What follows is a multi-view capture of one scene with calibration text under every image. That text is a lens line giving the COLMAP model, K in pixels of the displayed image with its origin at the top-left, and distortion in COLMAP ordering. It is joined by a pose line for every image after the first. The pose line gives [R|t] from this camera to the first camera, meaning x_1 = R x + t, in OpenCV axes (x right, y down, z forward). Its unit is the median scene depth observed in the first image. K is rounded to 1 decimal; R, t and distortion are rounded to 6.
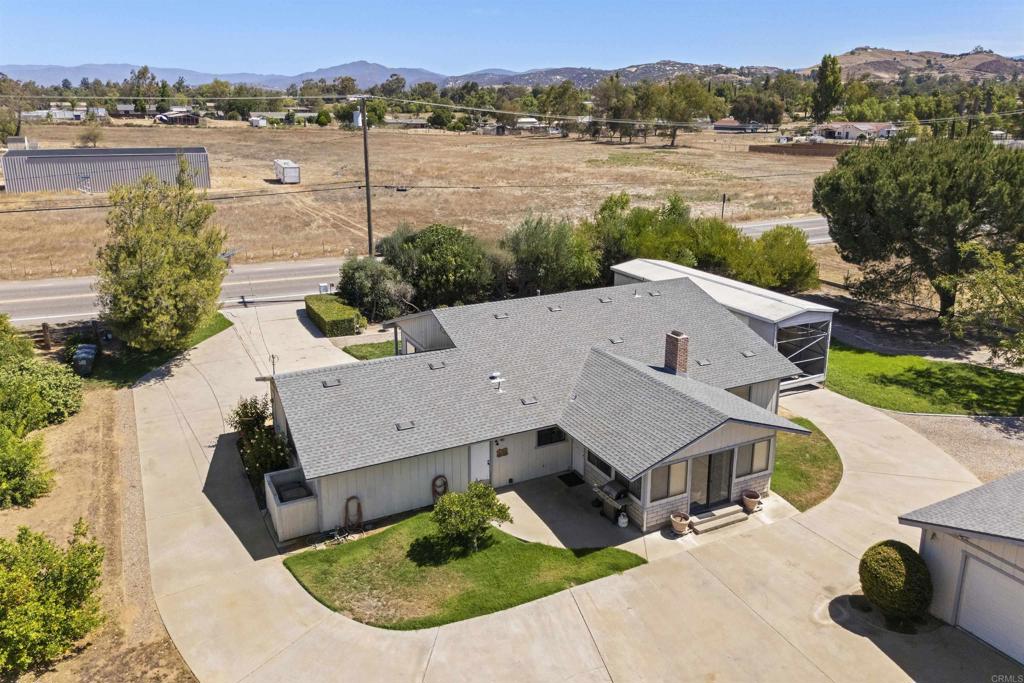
lens RADIAL K [[752.7, 0, 512.2], [0, 752.7, 312.0], [0, 0, 1]] dist [0.056664, -0.051061]
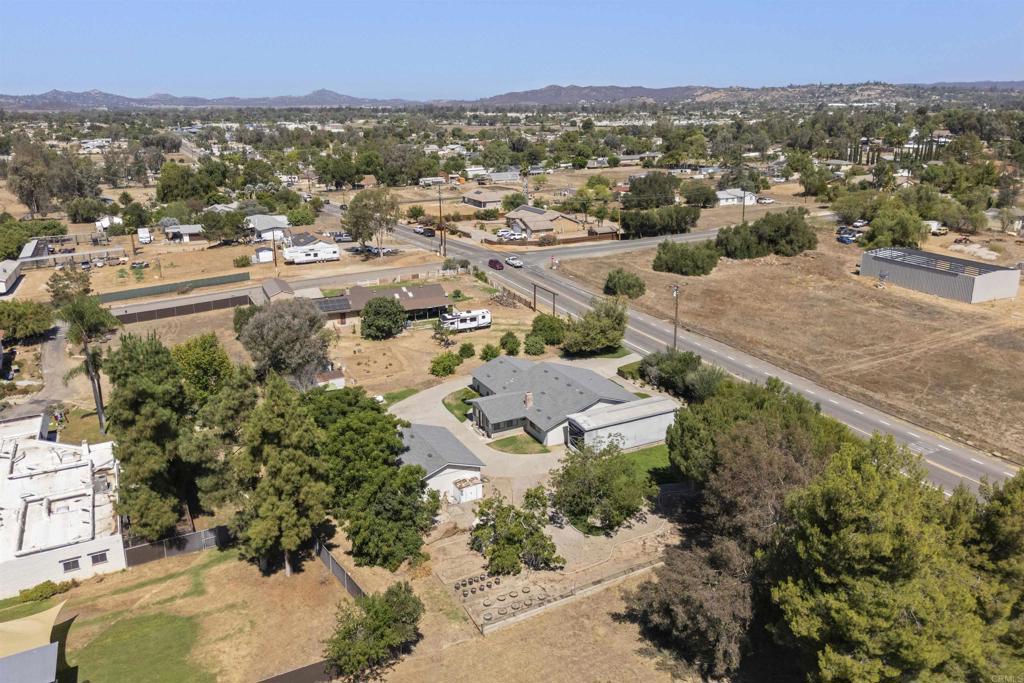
lens RADIAL K [[757.7, 0, 511.9], [0, 757.7, 277.7], [0, 0, 1]] dist [0.077271, -0.080592]
pose [[0.001563, 0.226086, -0.974106, 2.312301], [-0.256811, 0.941528, 0.218113, -0.786443], [0.966460, 0.249820, 0.059533, 0.487450]]
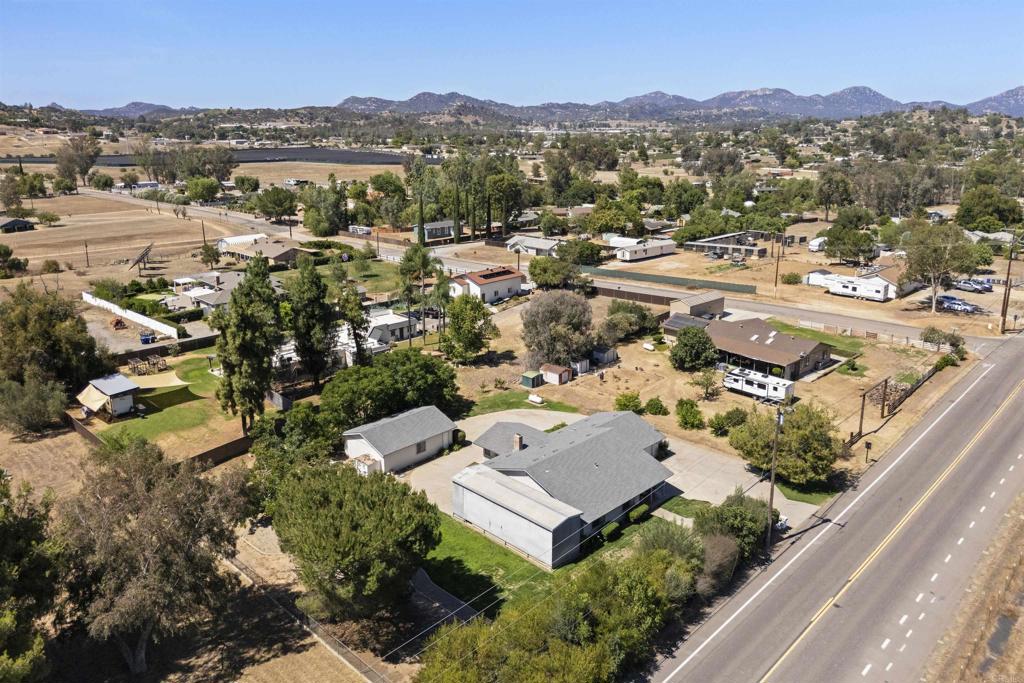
lens RADIAL K [[757.7, 0, 511.9], [0, 757.7, 277.7], [0, 0, 1]] dist [0.077271, -0.080592]
pose [[-0.948895, 0.061729, -0.309496, 0.789645], [-0.087326, 0.891037, 0.445452, -1.257921], [0.303270, 0.449714, -0.840110, 2.276560]]
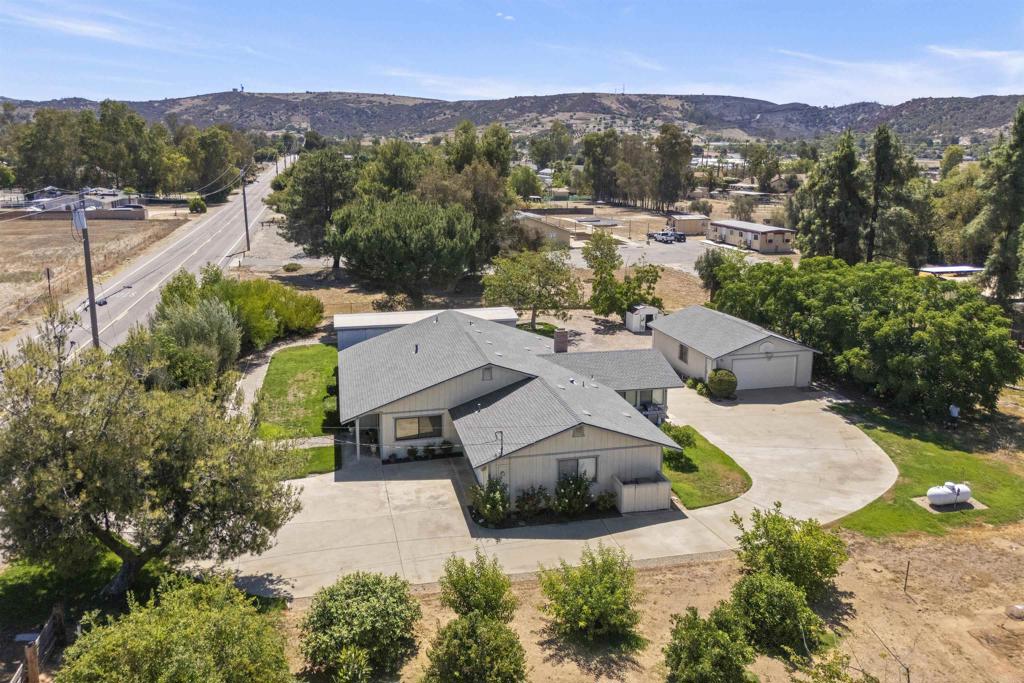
lens RADIAL K [[757.7, 0, 511.9], [0, 757.7, 277.7], [0, 0, 1]] dist [0.077271, -0.080592]
pose [[0.235682, -0.162158, 0.958206, -1.024763], [0.254363, 0.961902, 0.100220, -0.203692], [-0.937952, 0.220112, 0.267950, 0.484648]]
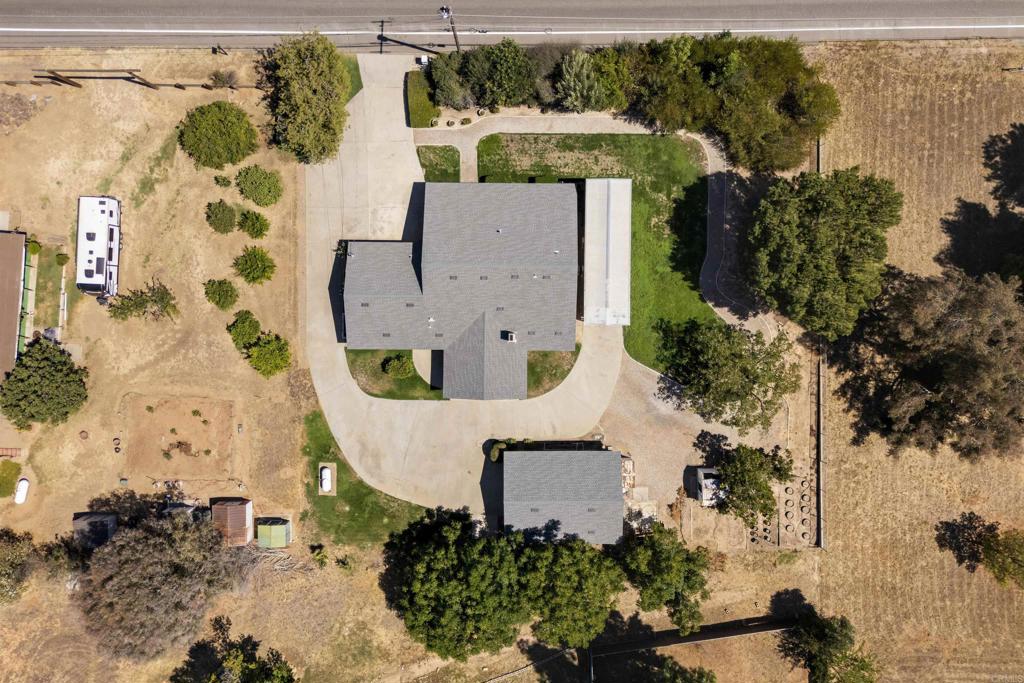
lens RADIAL K [[778.7, 0, 511.6], [0, 778.7, 288.3], [0, 0, 1]] dist [0.057803, -0.047864]
pose [[0.887849, 0.459559, -0.023007, 0.156626], [-0.098831, 0.239293, 0.965904, -1.686576], [0.449395, -0.855304, 0.257875, 0.405384]]
